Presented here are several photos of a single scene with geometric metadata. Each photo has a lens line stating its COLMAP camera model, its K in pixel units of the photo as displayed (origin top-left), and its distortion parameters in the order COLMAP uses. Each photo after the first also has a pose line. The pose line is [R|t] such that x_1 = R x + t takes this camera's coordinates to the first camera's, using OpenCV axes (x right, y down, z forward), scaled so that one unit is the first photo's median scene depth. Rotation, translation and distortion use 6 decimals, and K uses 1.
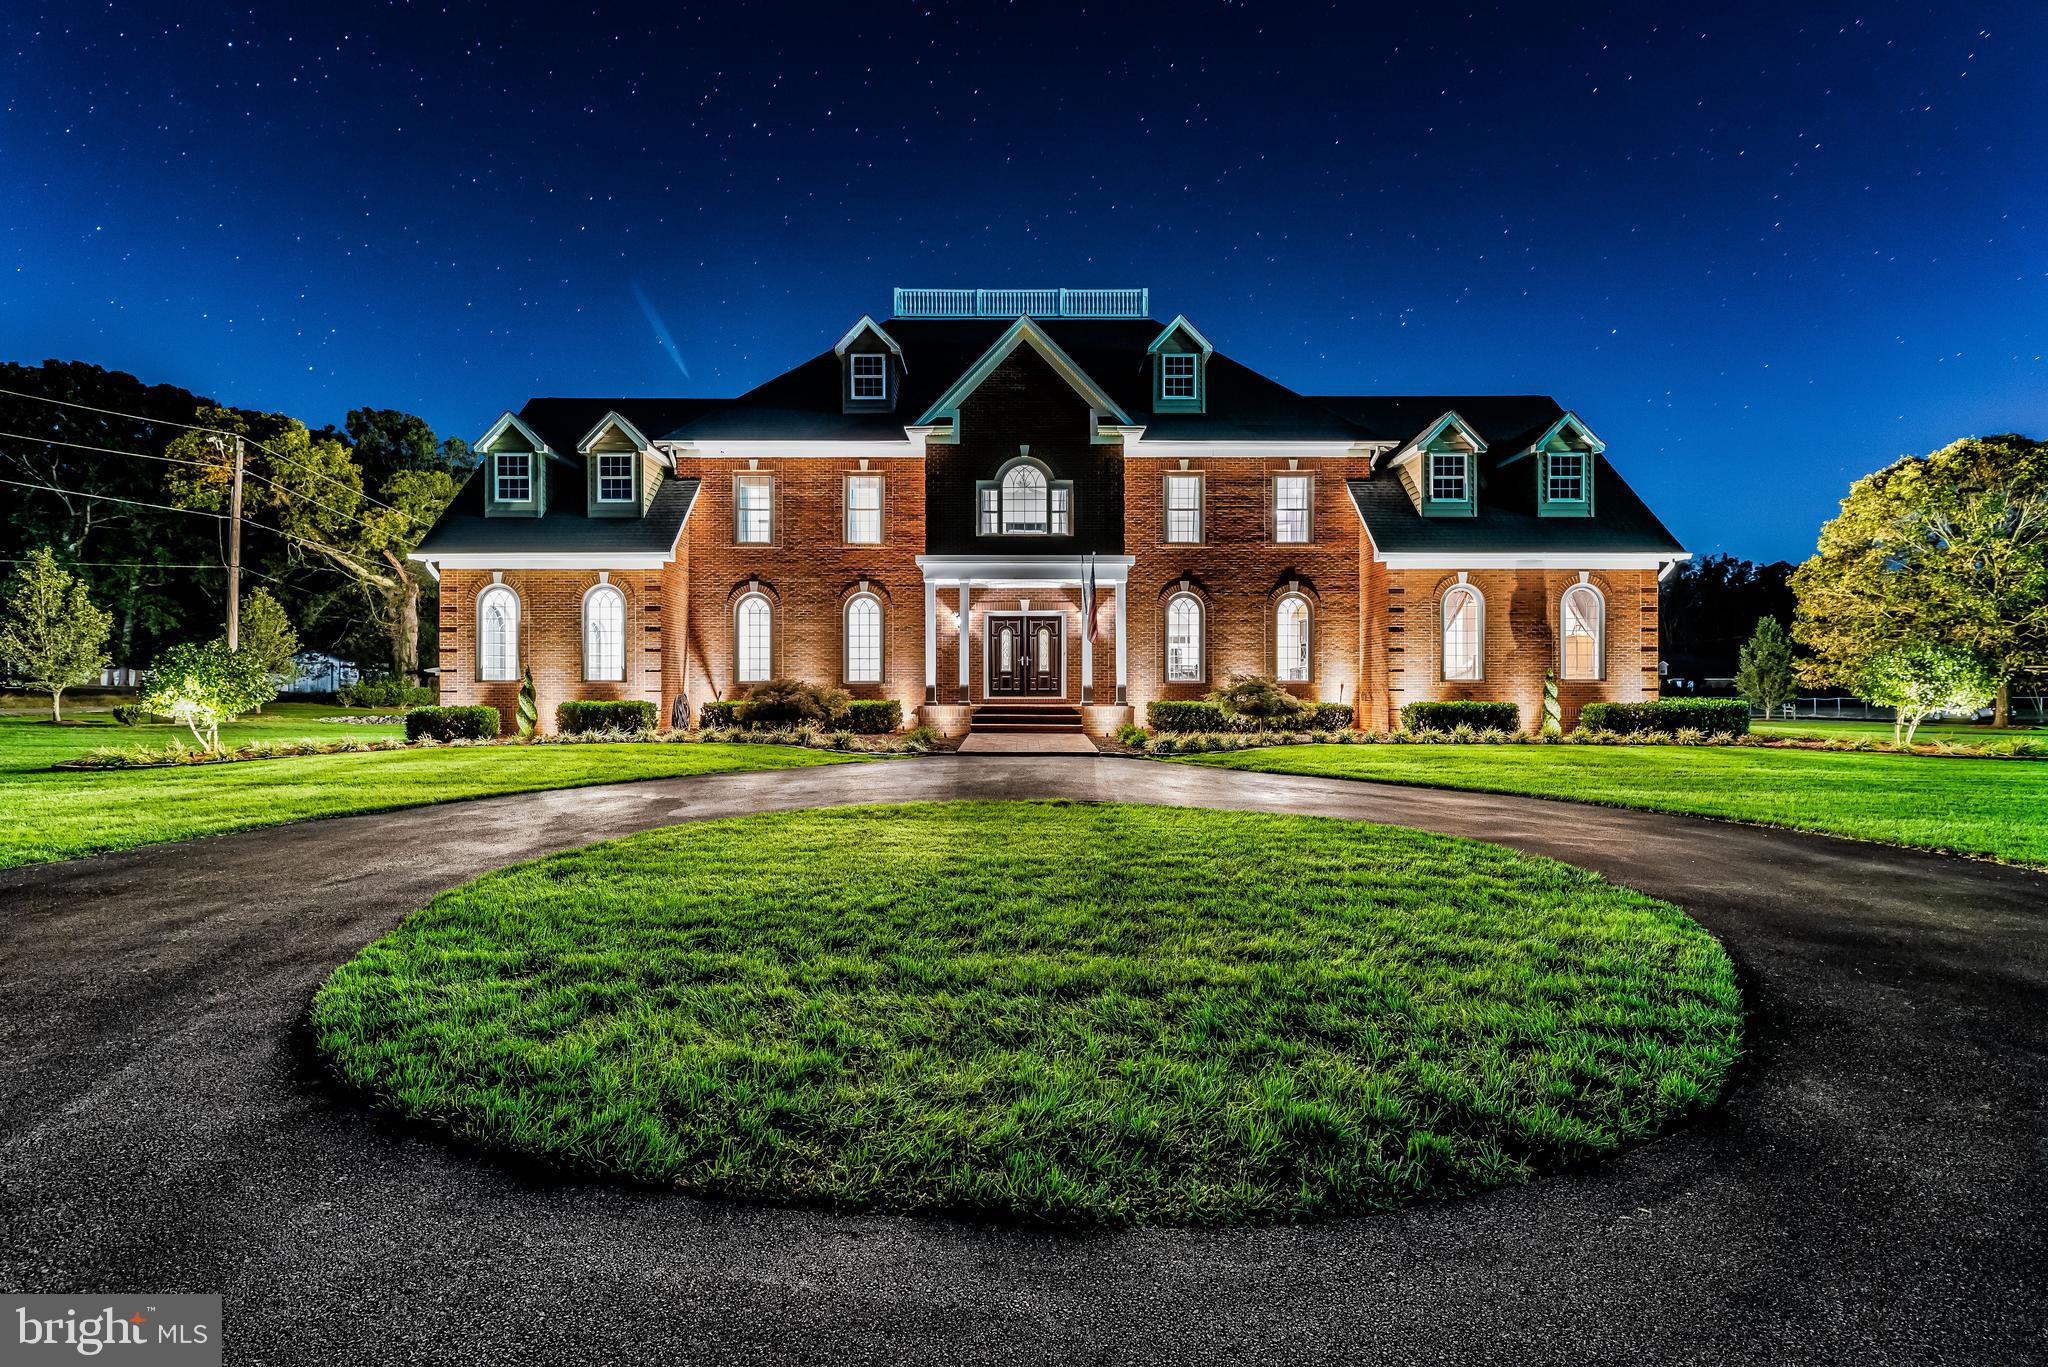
lens RADIAL K [[926.3, 0, 1024.0], [0, 926.3, 683.5], [0, 0, 1]] dist [-0.002615, -0.000792]
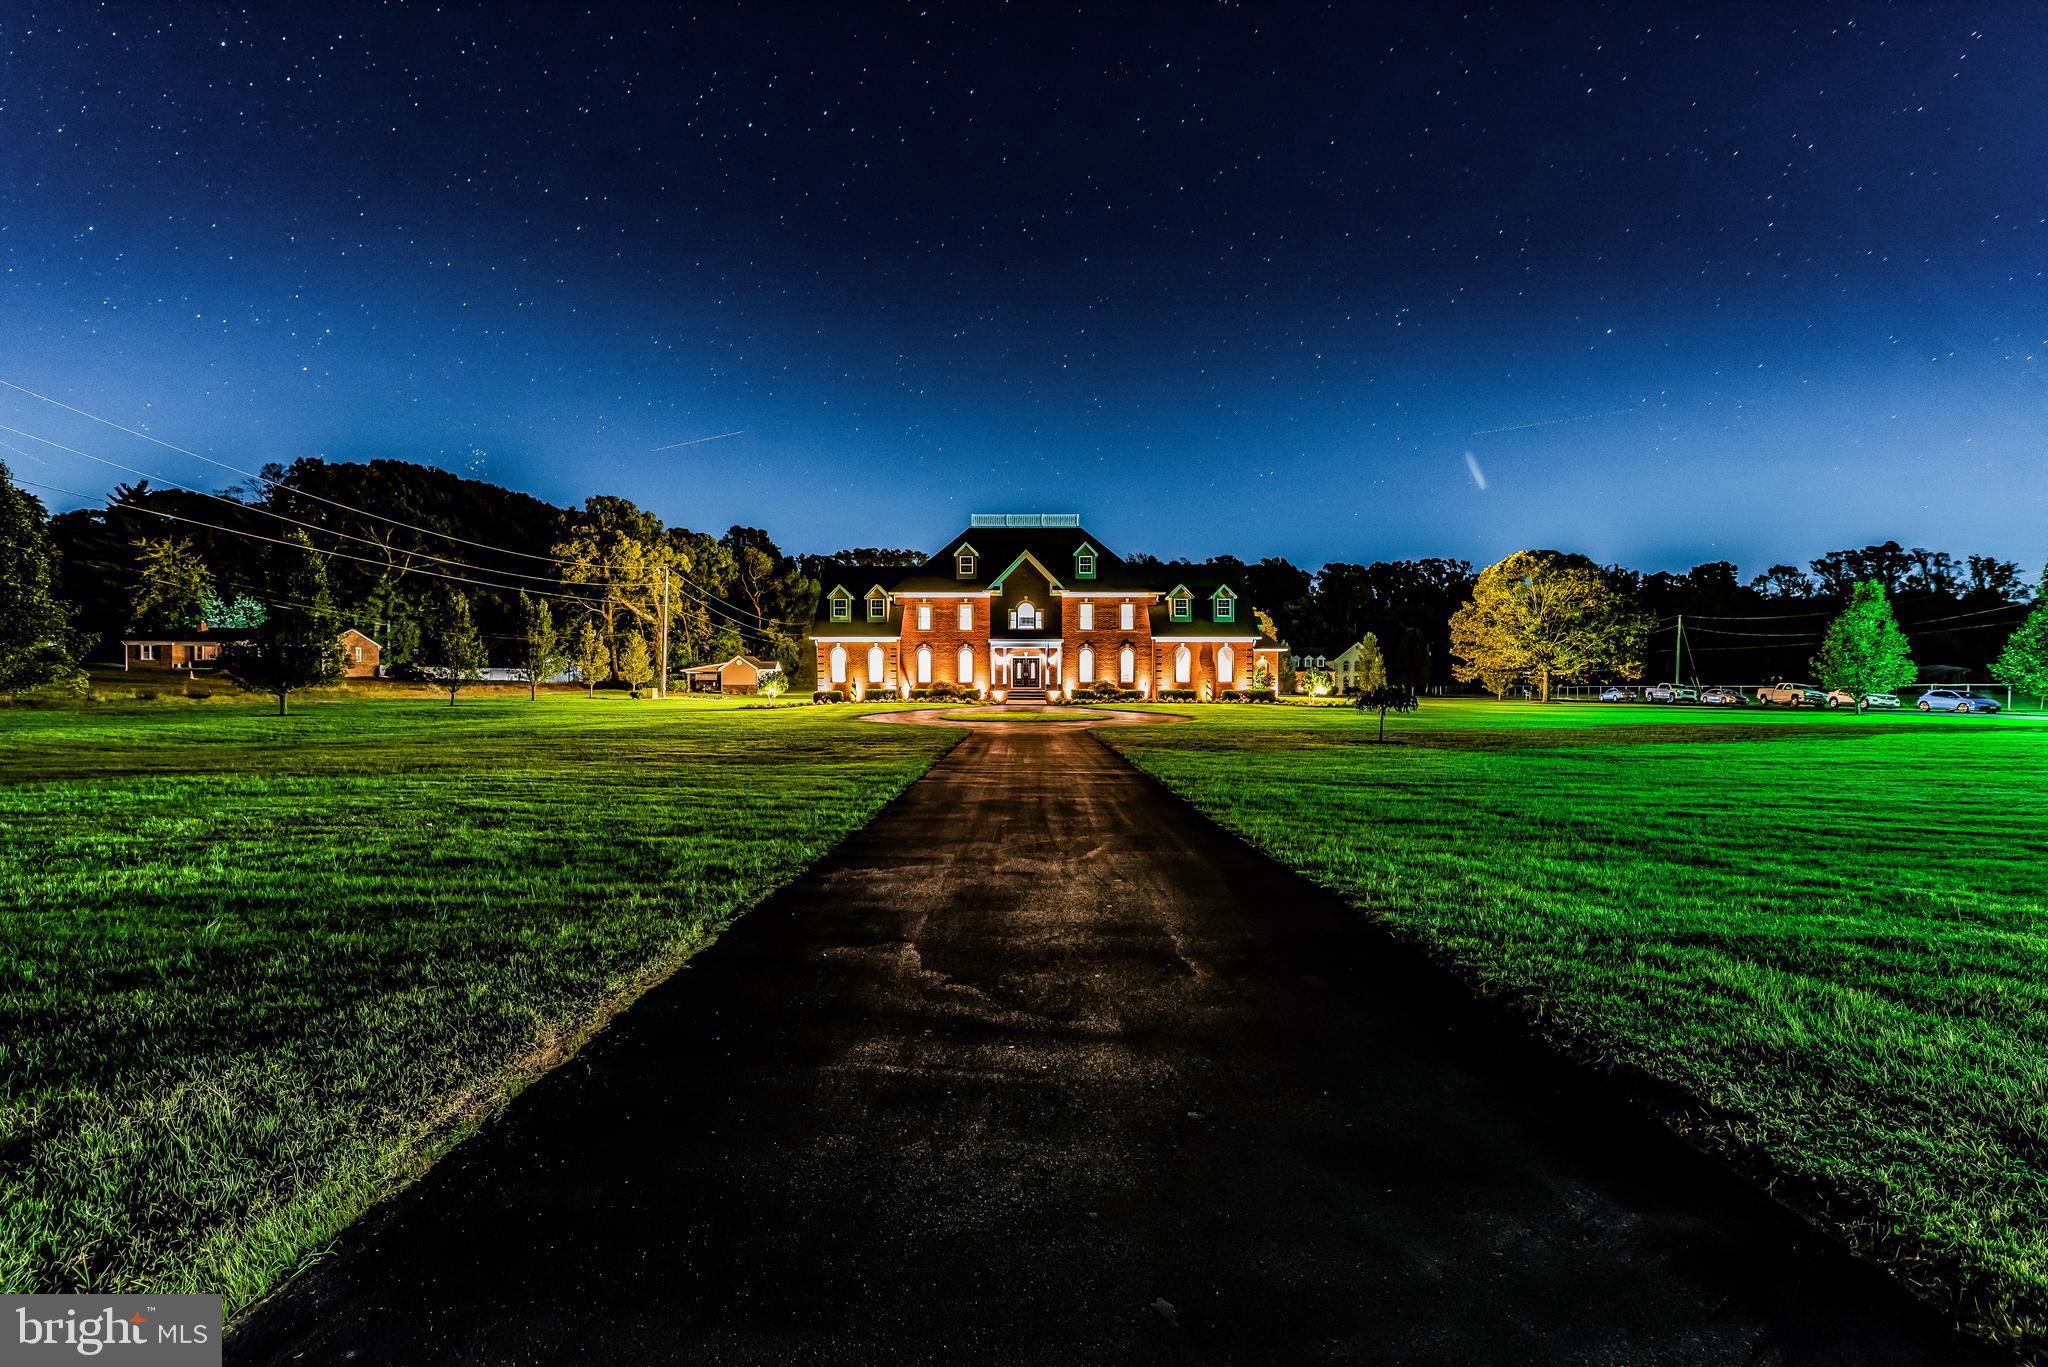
lens RADIAL K [[926.3, 0, 1024.0], [0, 926.3, 683.5], [0, 0, 1]] dist [-0.002615, -0.000792]
pose [[0.999927, -0.000097, -0.012091, 0.028123], [0.000273, 0.999894, 0.014534, -0.037710], [0.012088, -0.014536, 0.999821, -1.750067]]
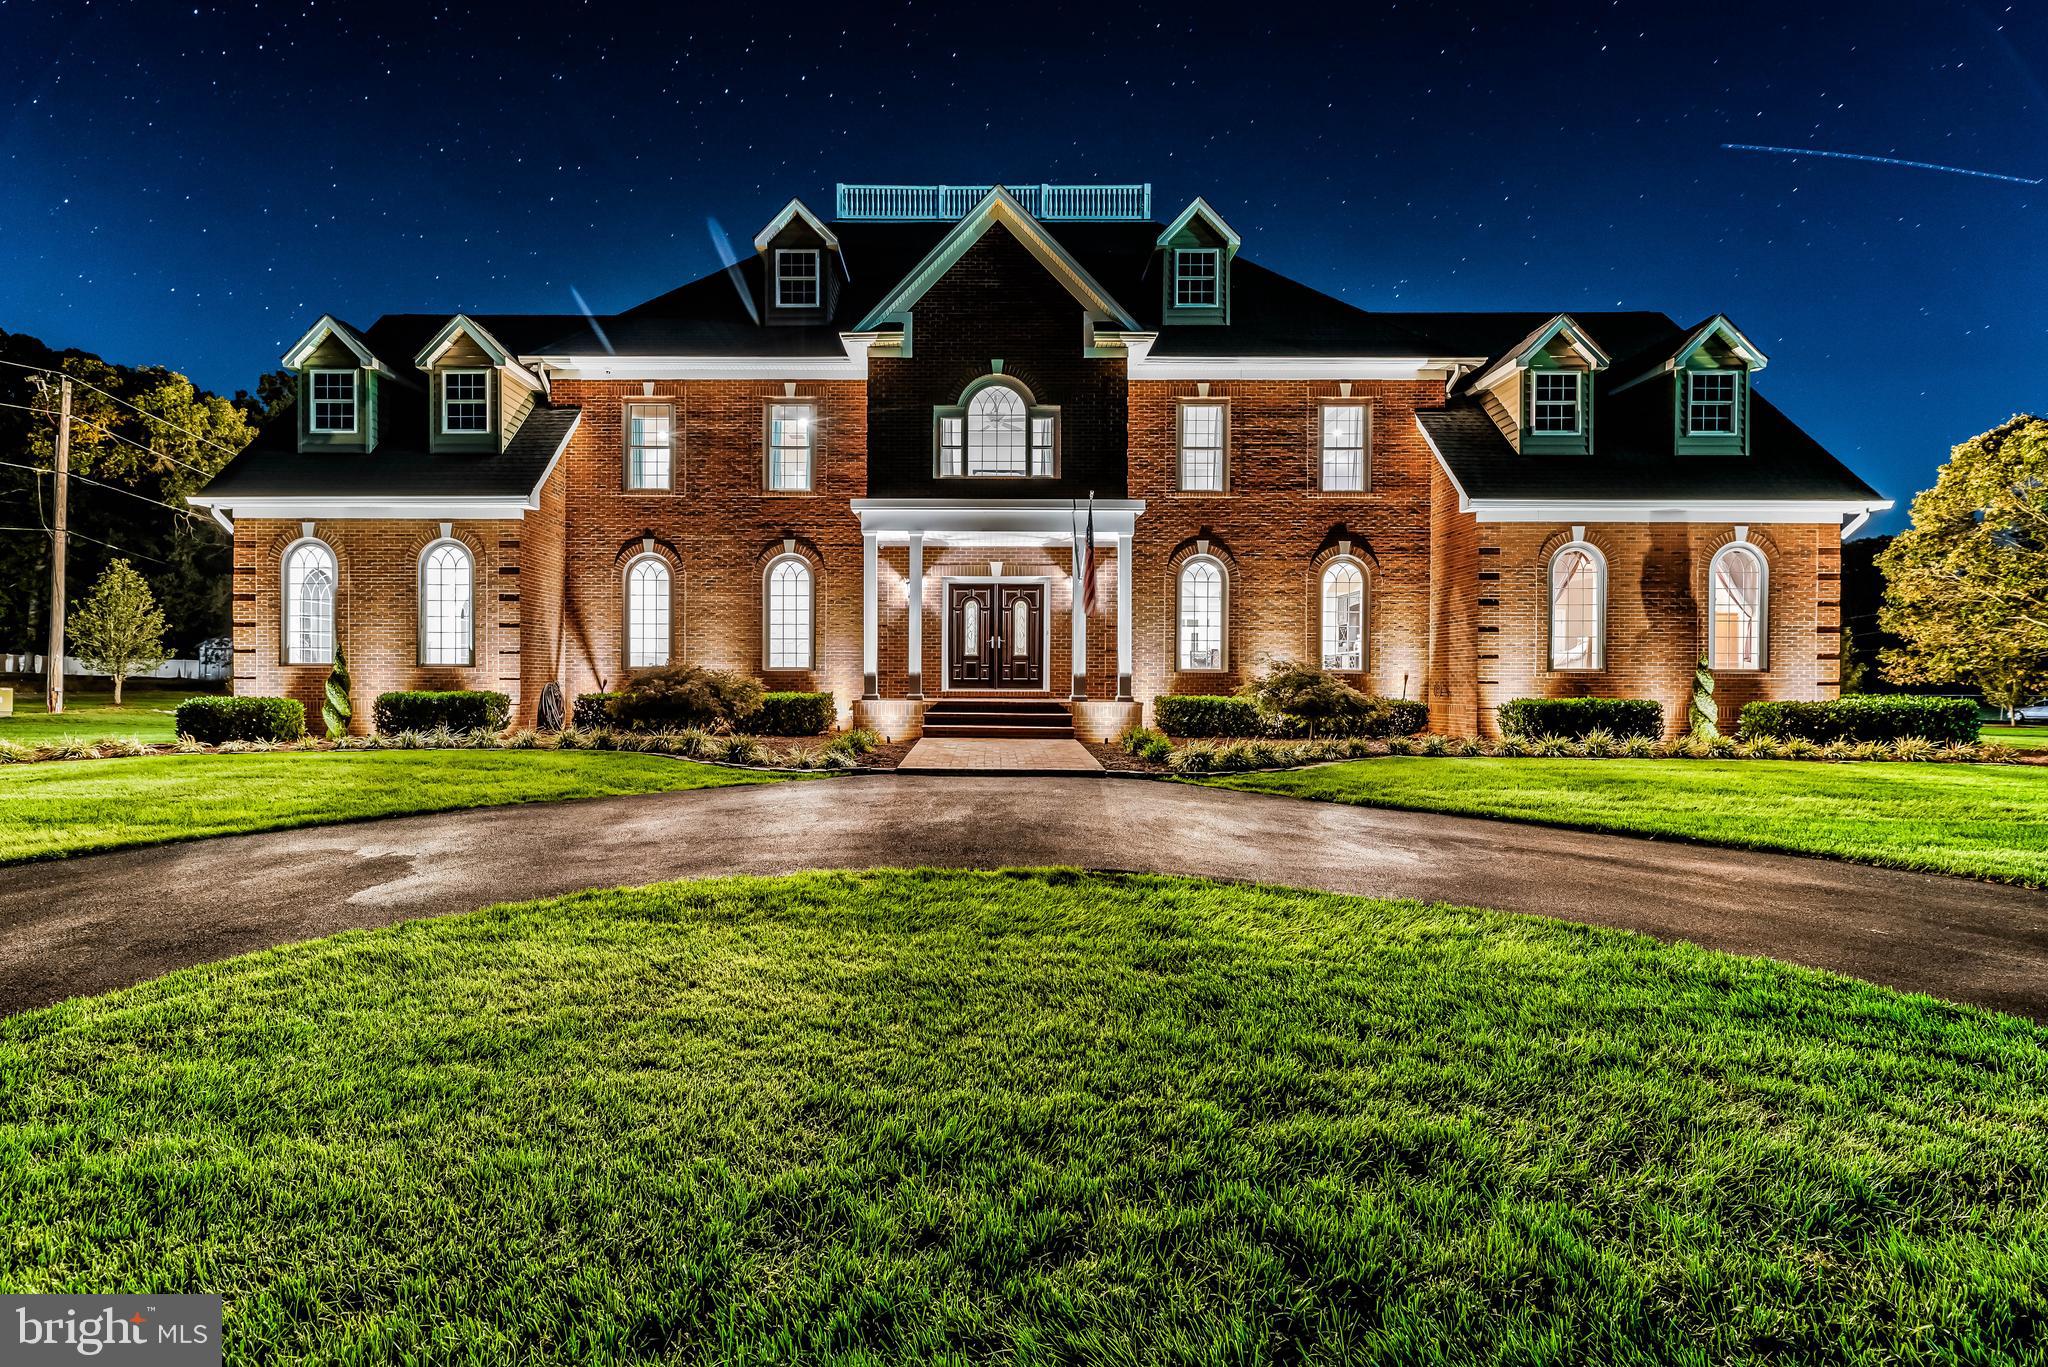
lens RADIAL K [[949.0, 0, 980.6], [0, 949.0, 684.1], [0, 0, 1]] dist [-0.001171, -0.000181]
pose [[0.999901, 0.005272, -0.013024, -0.001437], [-0.005157, 0.999948, 0.008848, 0.003449], [0.013070, -0.008780, 0.999876, 0.215071]]
